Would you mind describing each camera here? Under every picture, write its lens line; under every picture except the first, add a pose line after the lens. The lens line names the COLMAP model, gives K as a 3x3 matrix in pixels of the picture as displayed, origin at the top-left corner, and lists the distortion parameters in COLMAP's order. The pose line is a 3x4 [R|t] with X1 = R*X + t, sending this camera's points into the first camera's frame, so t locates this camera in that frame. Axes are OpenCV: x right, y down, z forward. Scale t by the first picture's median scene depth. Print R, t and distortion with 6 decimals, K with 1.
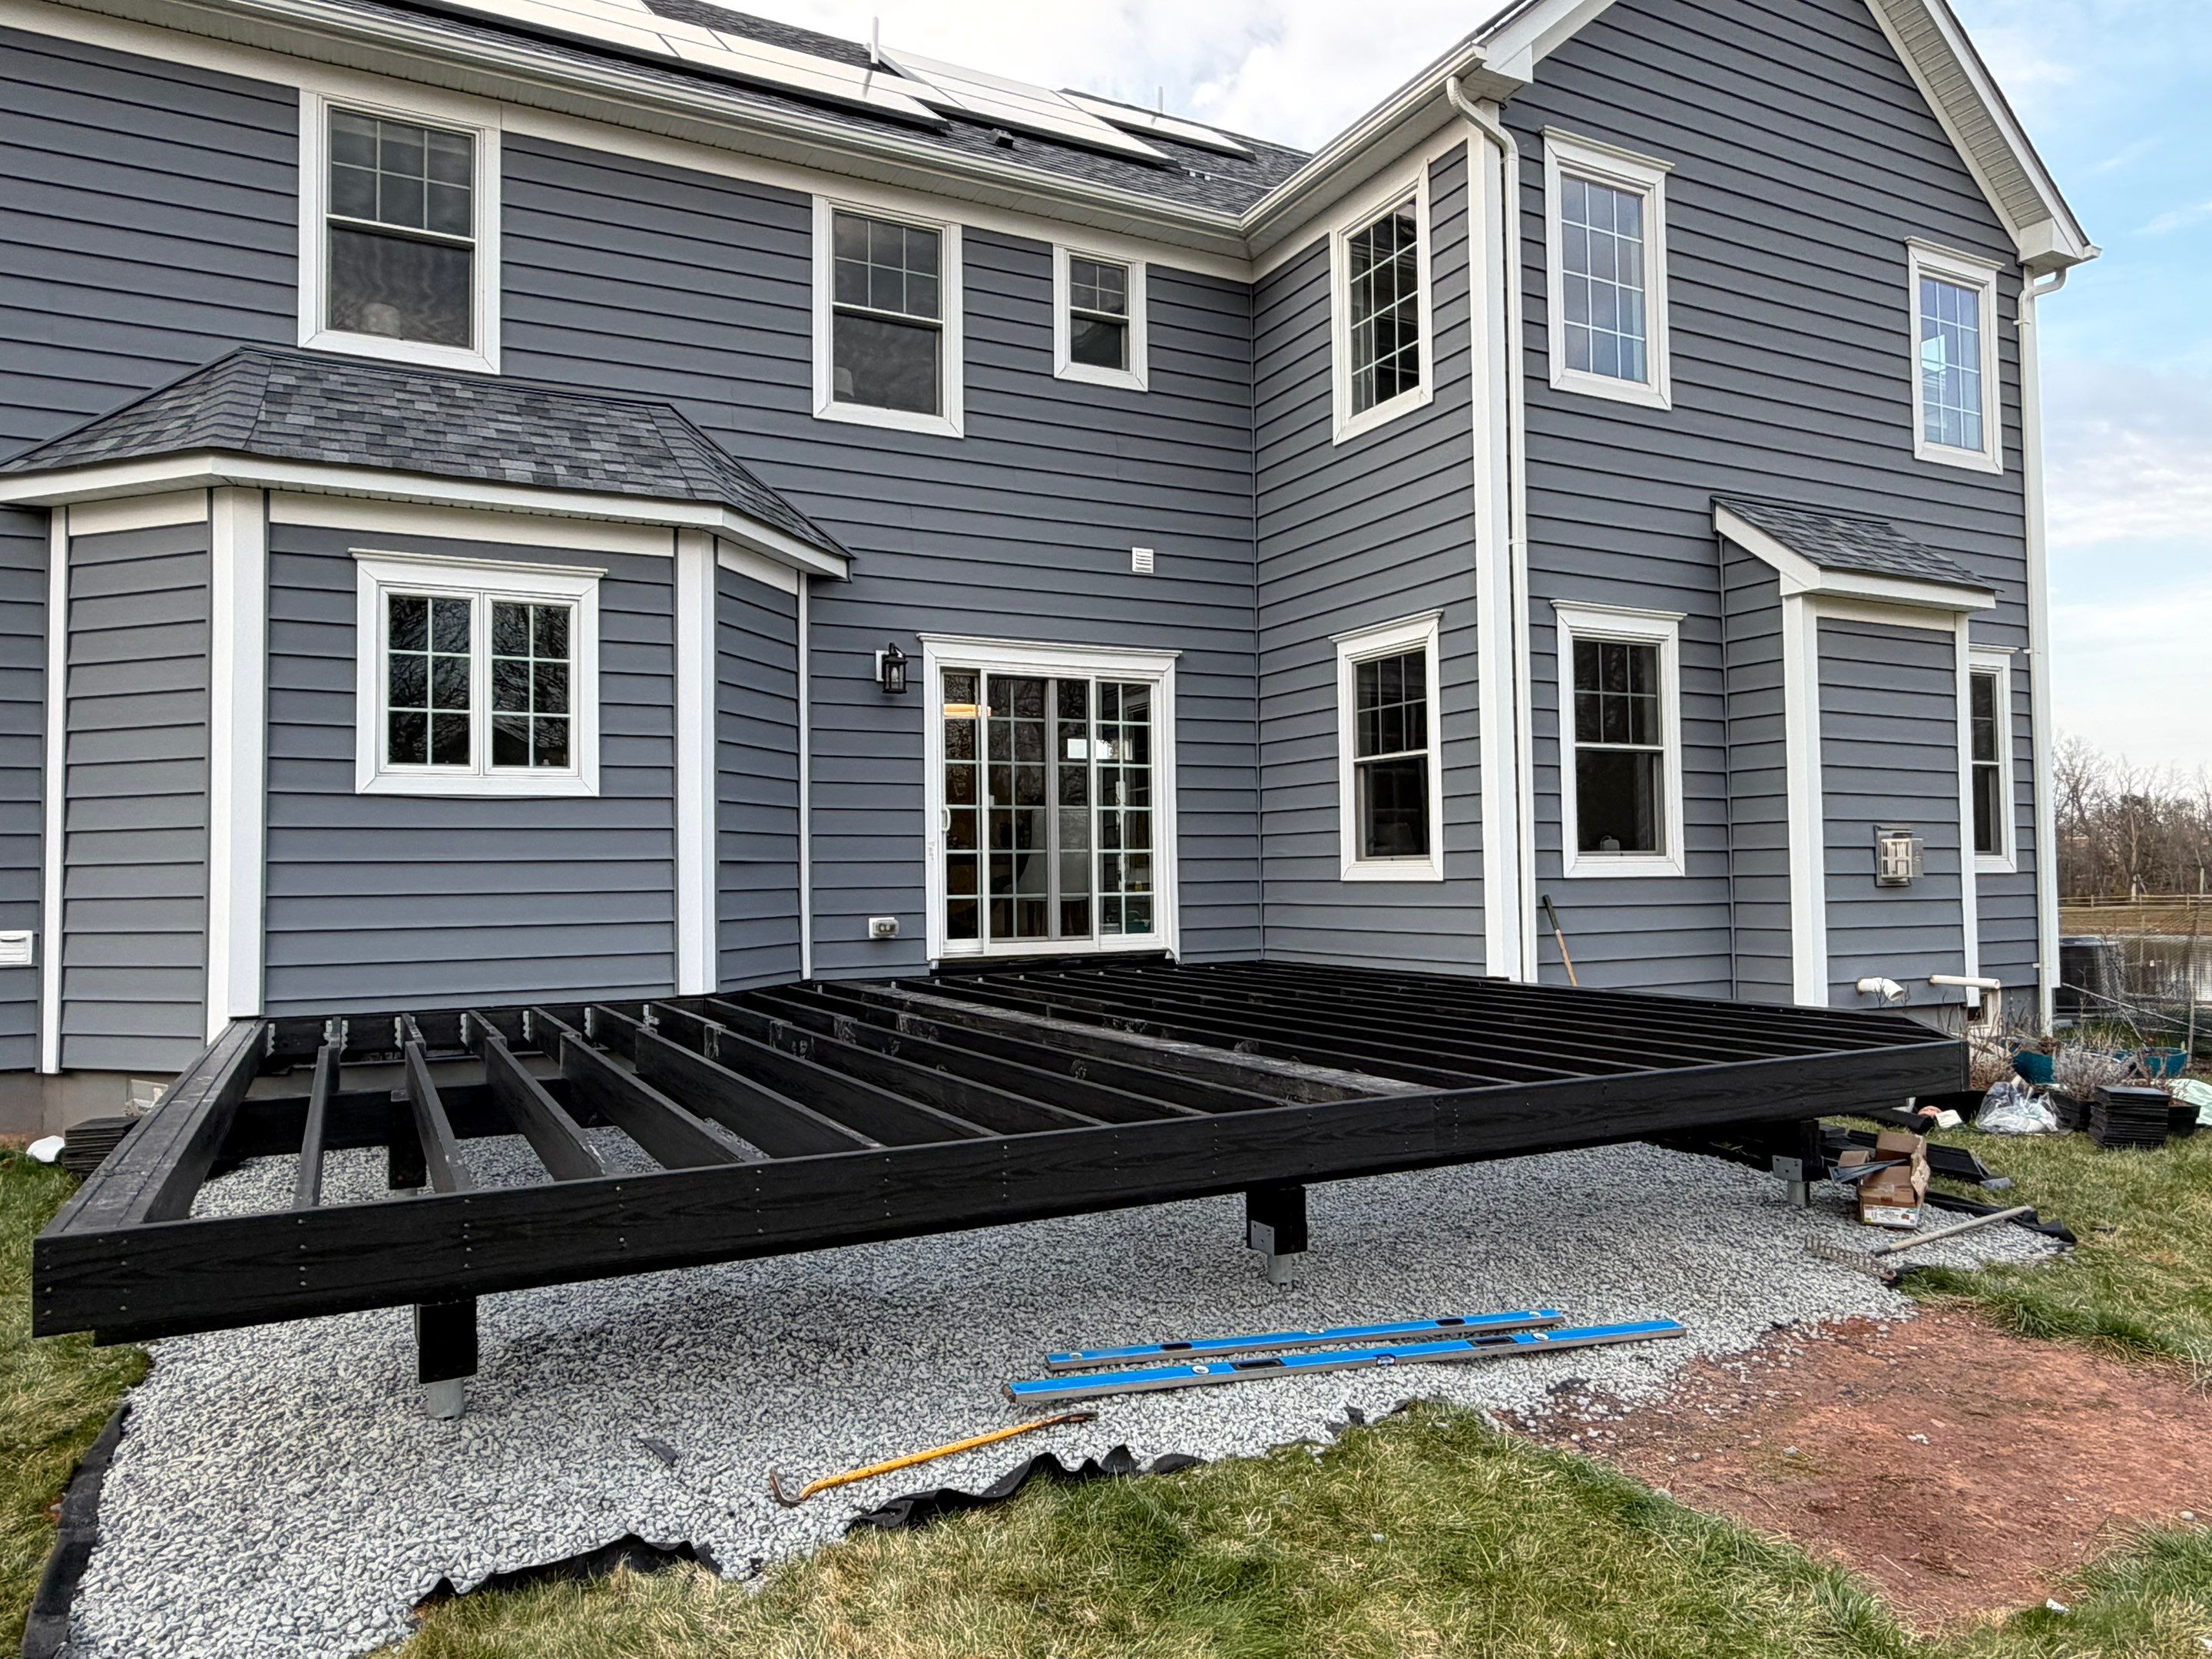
lens RADIAL K [[1457.5, 0, 1100.0], [0, 1457.5, 824.2], [0, 0, 1]] dist [0.002538, 0.000669]
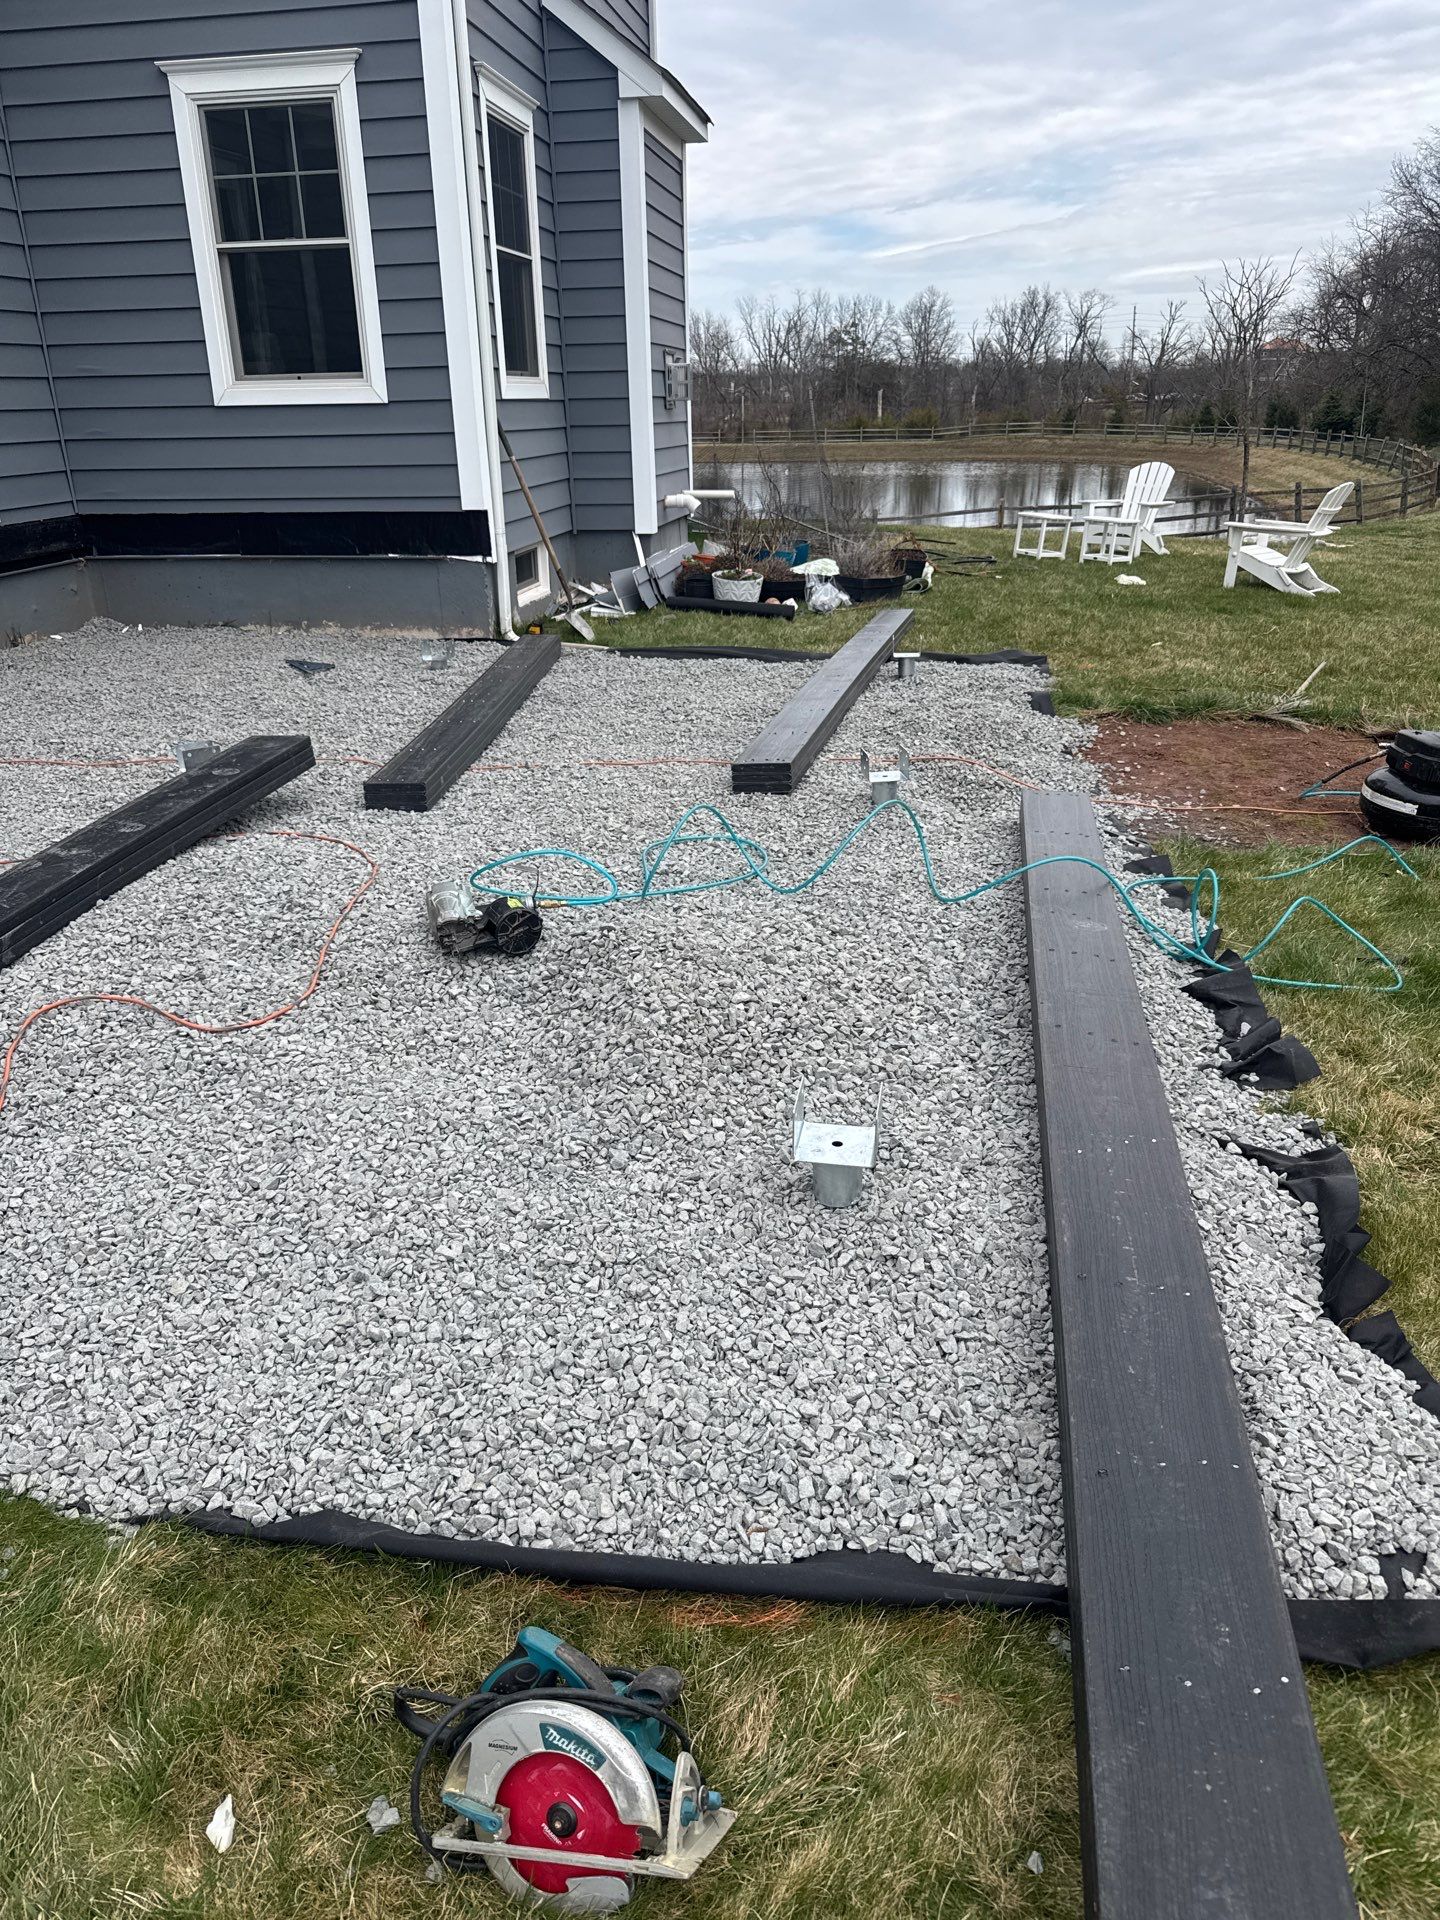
lens RADIAL K [[1363.9, 0, 720.0], [0, 1363.9, 960.0], [0, 0, 1]] dist [0.000230, -0.007444]
pose [[0.589649, -0.306354, 0.747303, -0.371067], [-0.018152, 0.920009, 0.391476, 0.020999], [-0.807456, -0.244398, 0.536922, 0.289271]]
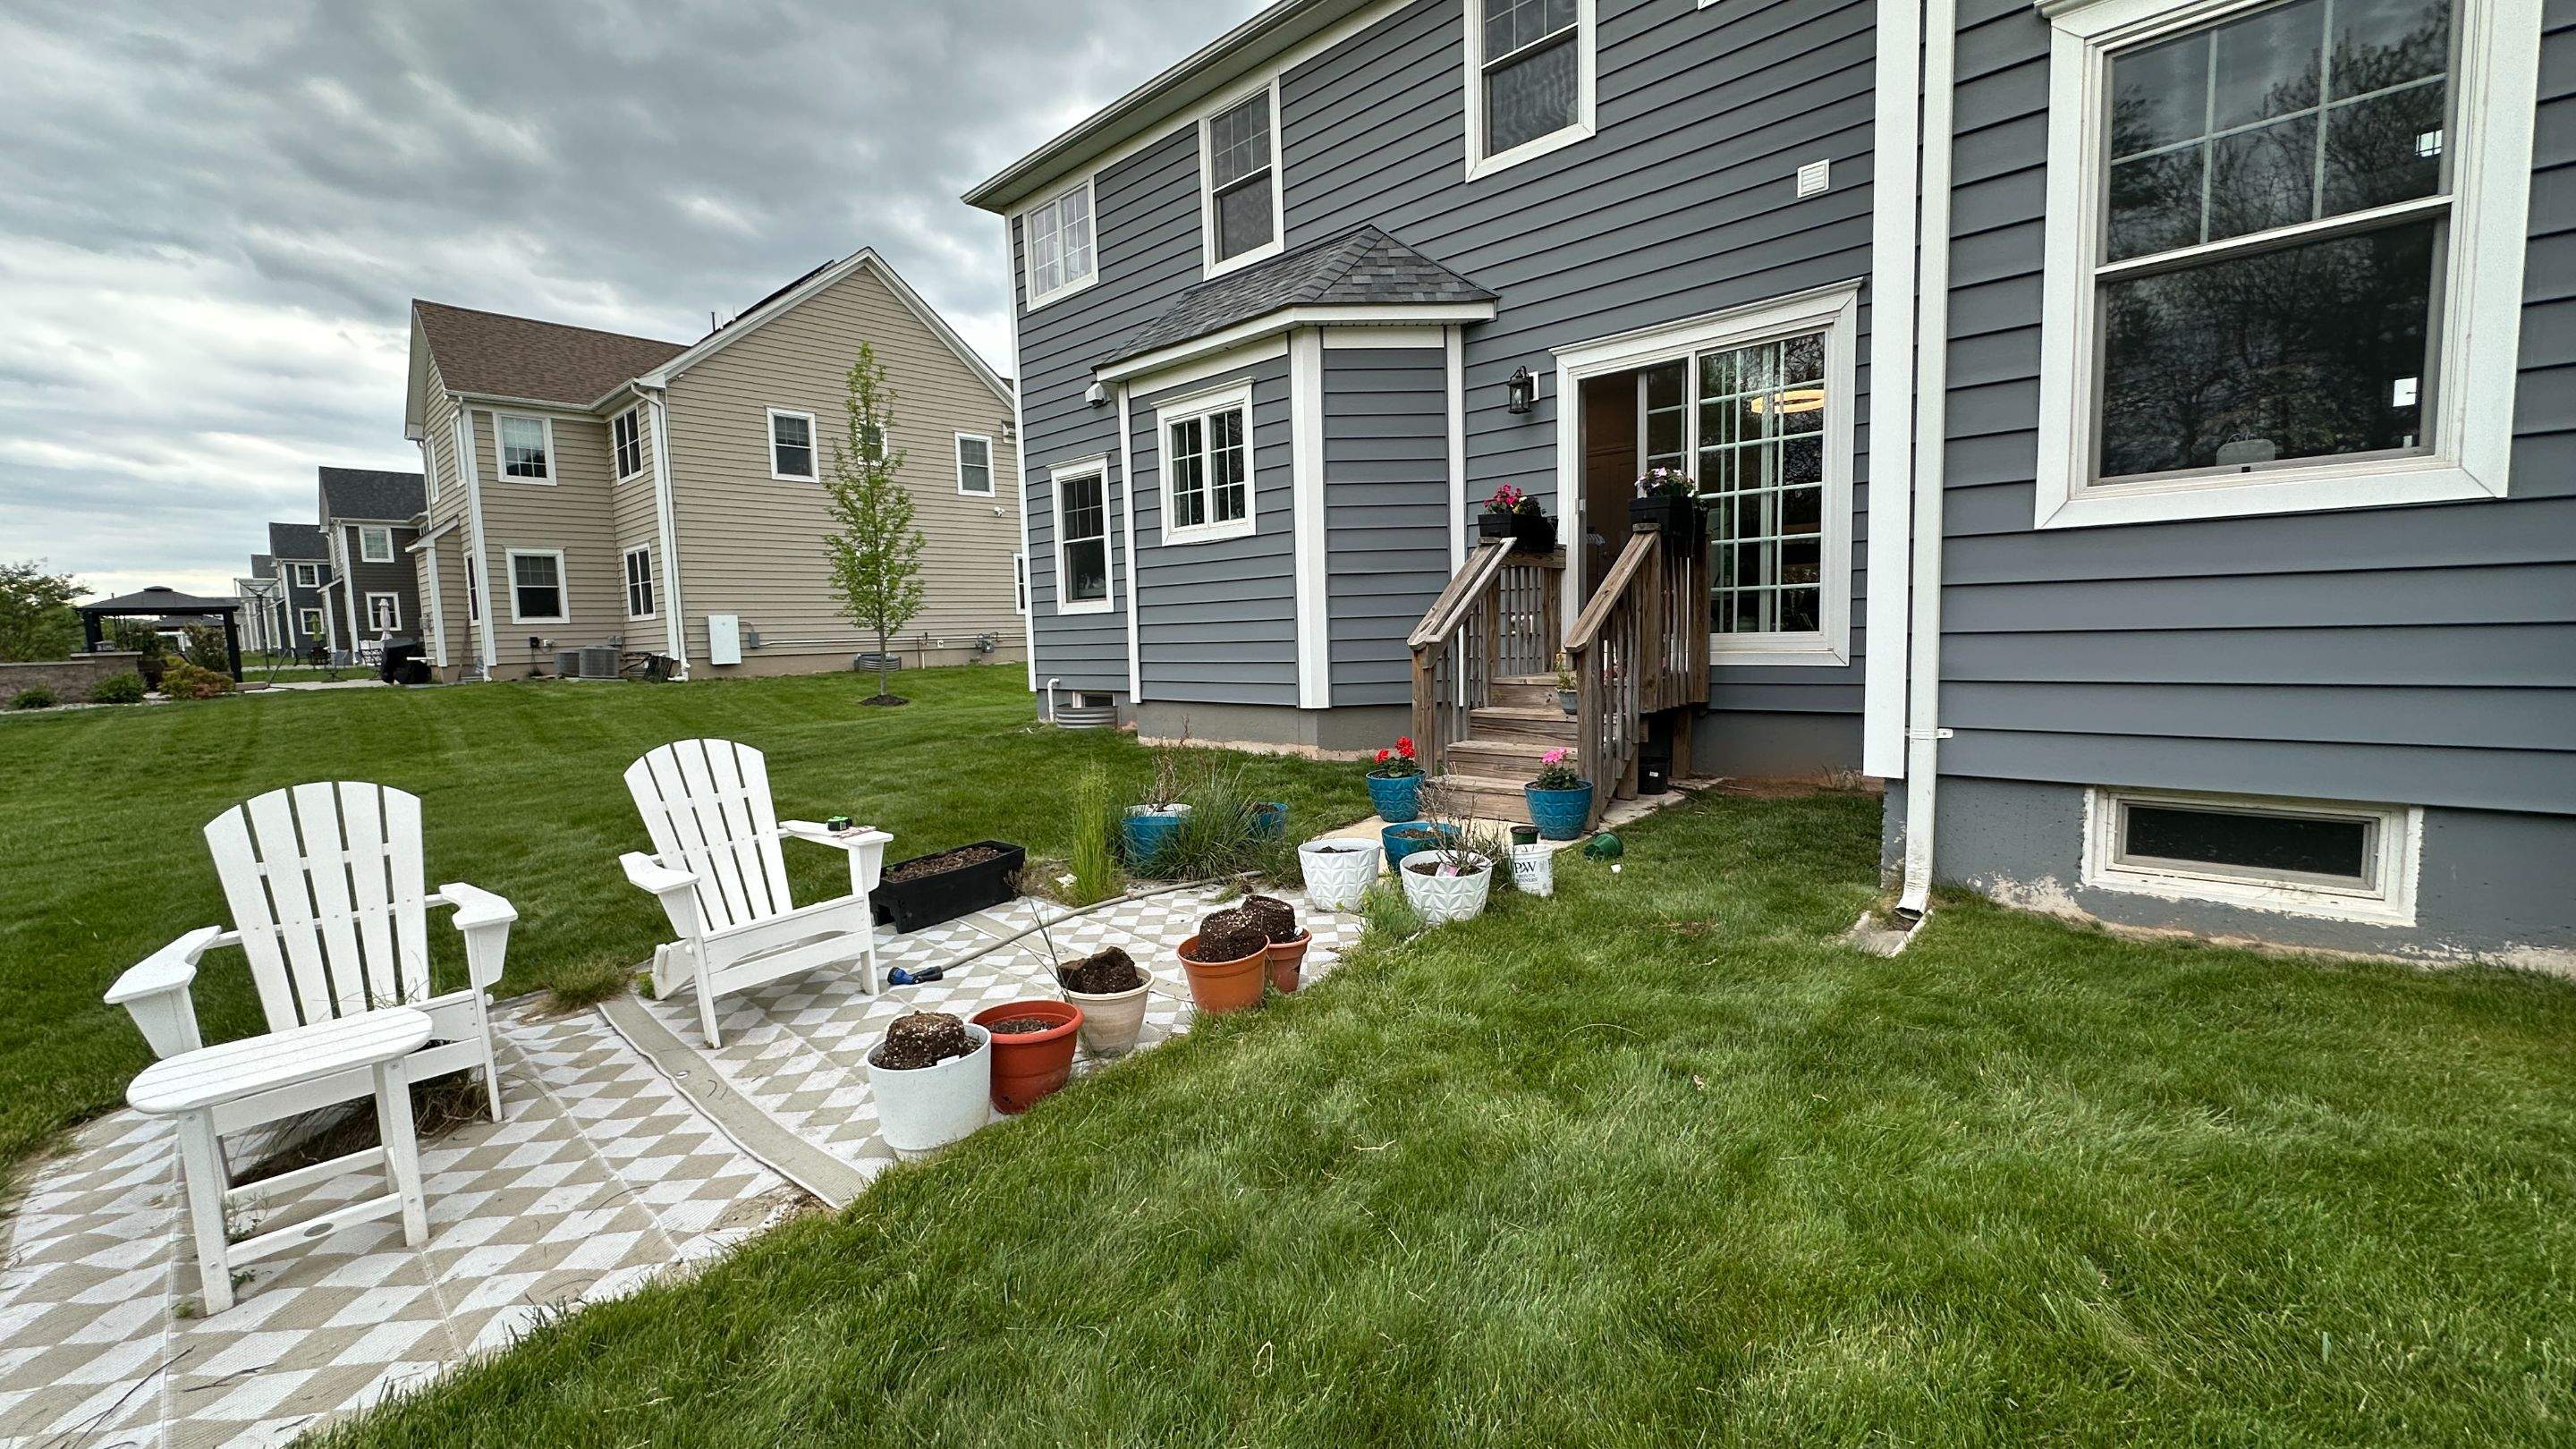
lens RADIAL K [[1026.5, 0, 1288.0], [0, 1026.5, 724.5], [0, 0, 1]] dist [0.000043, -0.000074]
pose [[0.338471, 0.088821, -0.936775, 0.567125], [0.059987, 0.991473, 0.115681, 0.045598], [0.939063, -0.095349, 0.330257, 0.565399]]
